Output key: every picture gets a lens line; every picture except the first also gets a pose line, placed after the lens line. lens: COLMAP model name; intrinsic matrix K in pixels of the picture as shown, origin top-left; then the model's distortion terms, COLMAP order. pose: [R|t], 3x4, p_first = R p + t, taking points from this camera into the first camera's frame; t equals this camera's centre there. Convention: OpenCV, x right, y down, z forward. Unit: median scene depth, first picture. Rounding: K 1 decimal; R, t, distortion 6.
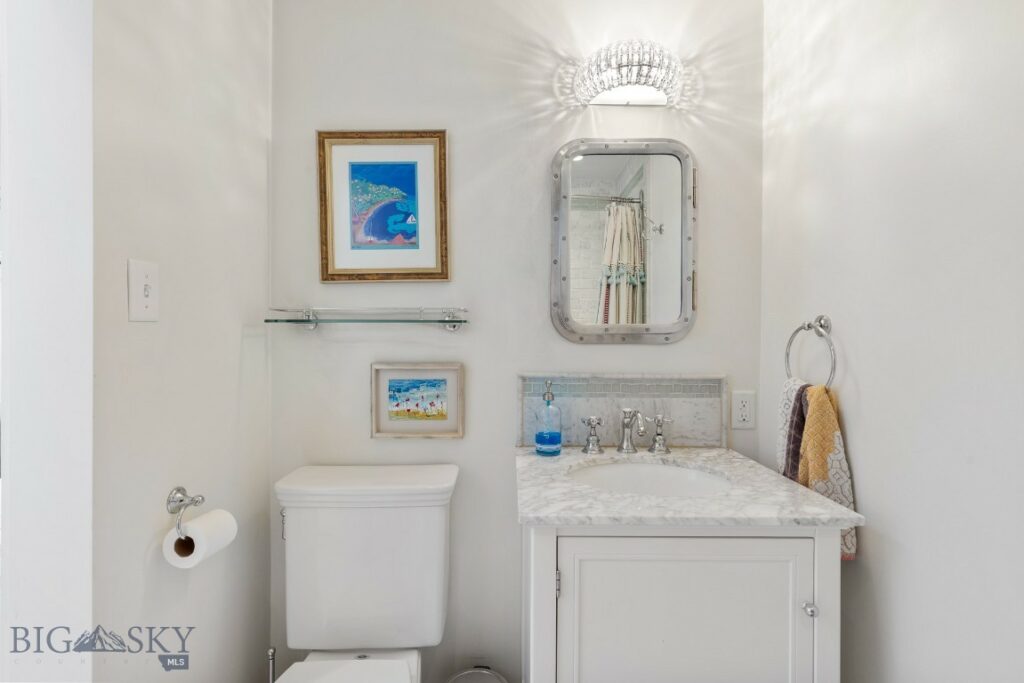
lens RADIAL K [[462.4, 0, 511.3], [0, 462.4, 338.0], [0, 0, 1]] dist [0.004360, -0.000495]
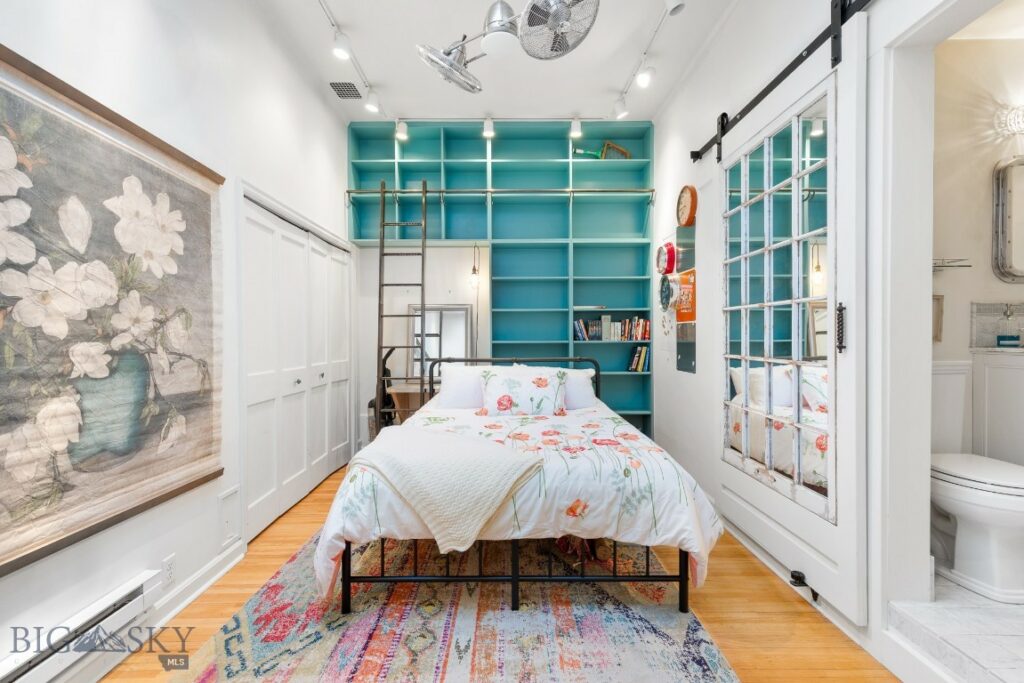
lens RADIAL K [[462.4, 0, 506.5], [0, 462.4, 340.5], [0, 0, 1]] dist [0.004360, -0.000495]
pose [[0.999783, 0.003361, -0.020566, -1.587963], [-0.003429, 0.999989, -0.003245, 0.225625], [0.020555, 0.003315, 0.999783, -0.650272]]
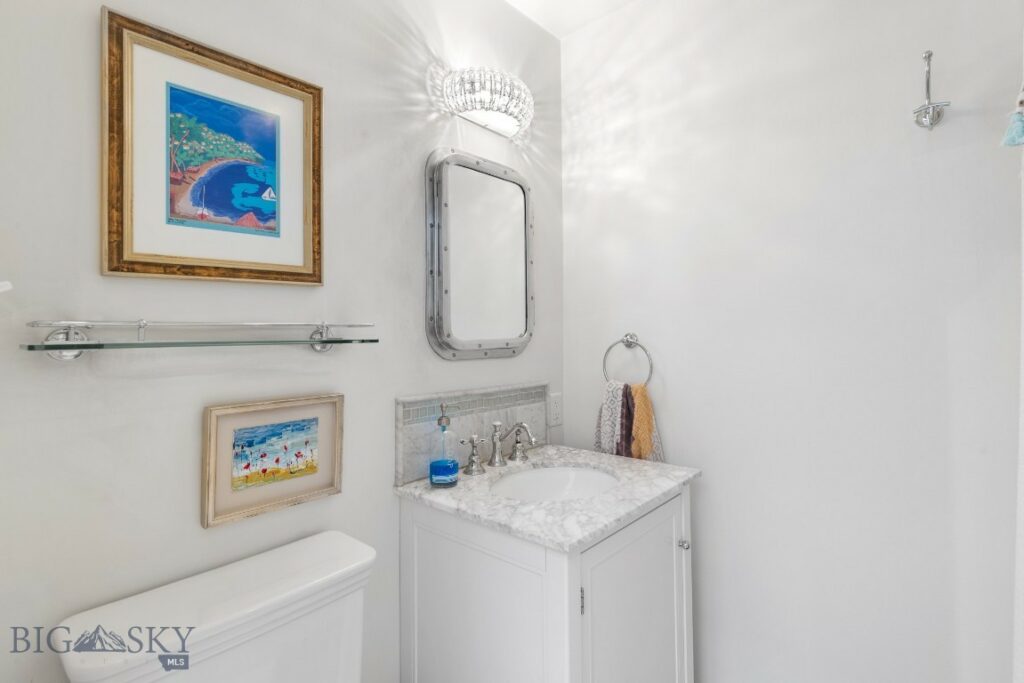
lens RADIAL K [[490.0, 0, 521.1], [0, 490.0, 318.6], [0, 0, 1]] dist [-0.001330, 0.000212]
pose [[0.664348, 0.014800, 0.747277, -0.515406], [0.015914, 0.999297, -0.033939, -0.037406], [-0.747254, 0.034439, 0.663646, 0.230363]]
